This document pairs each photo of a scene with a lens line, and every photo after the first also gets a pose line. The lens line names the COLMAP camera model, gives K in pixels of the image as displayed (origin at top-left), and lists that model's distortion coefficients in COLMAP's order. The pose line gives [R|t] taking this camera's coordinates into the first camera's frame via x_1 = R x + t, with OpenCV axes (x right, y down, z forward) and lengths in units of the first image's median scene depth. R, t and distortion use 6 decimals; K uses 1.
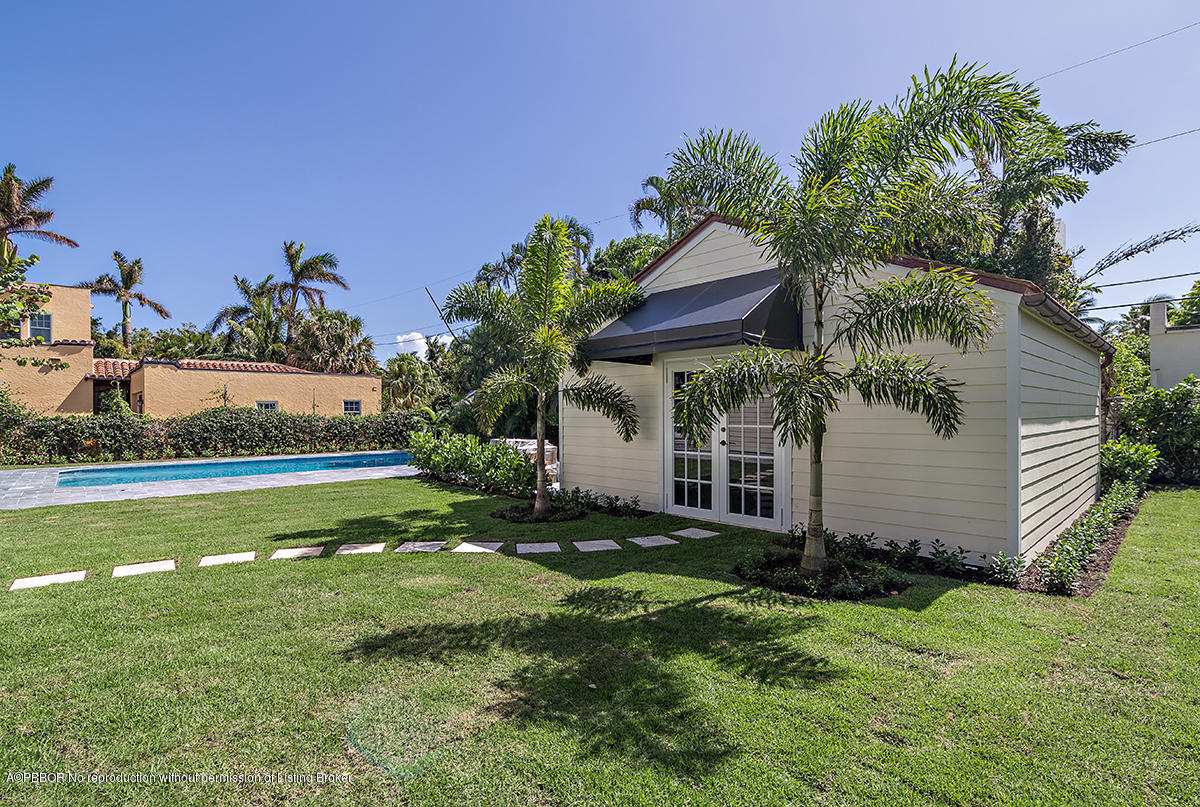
lens RADIAL K [[571.1, 0, 604.5], [0, 571.1, 416.0], [0, 0, 1]] dist [-0.019813, -0.000095]
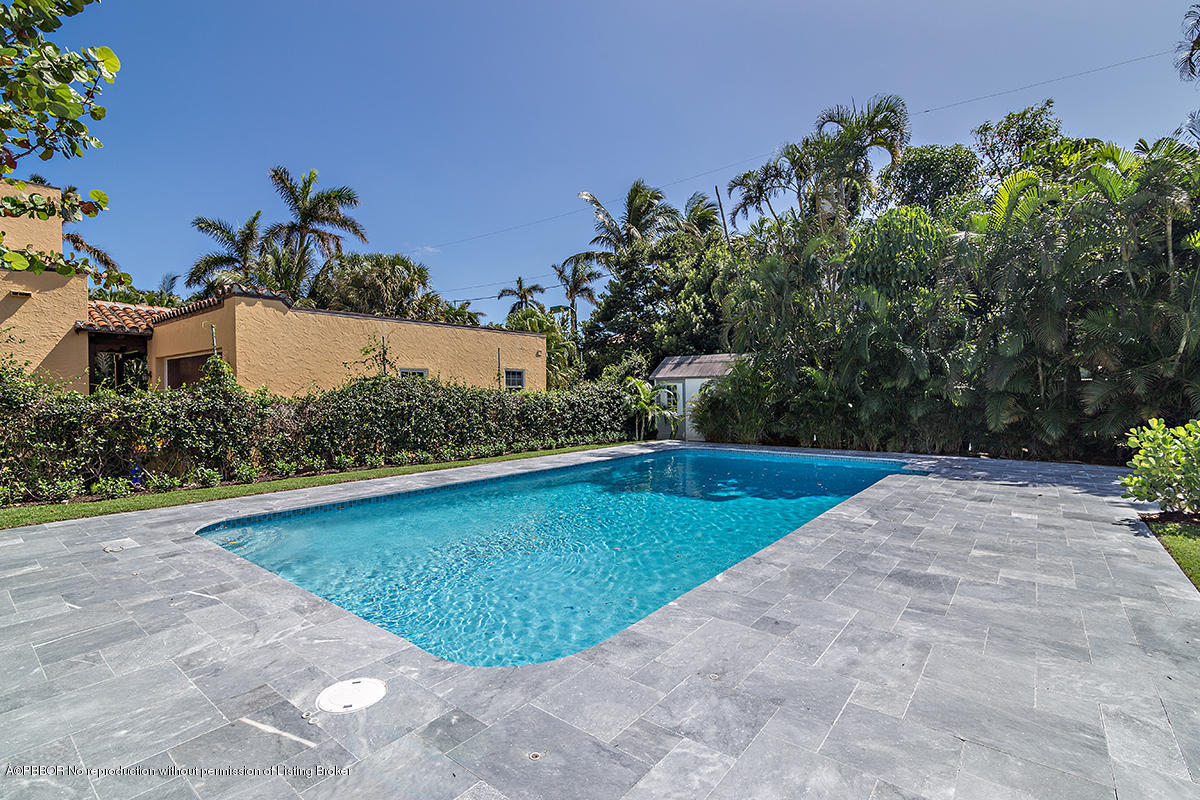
lens RADIAL K [[550.0, 0, 601.8], [0, 550.0, 406.4], [0, 0, 1]] dist [-0.021195, 0.000252]
pose [[0.990747, -0.004681, 0.135643, -0.433069], [0.001845, 0.999777, 0.021025, 0.002462], [-0.135711, -0.020580, 0.990535, 0.346547]]
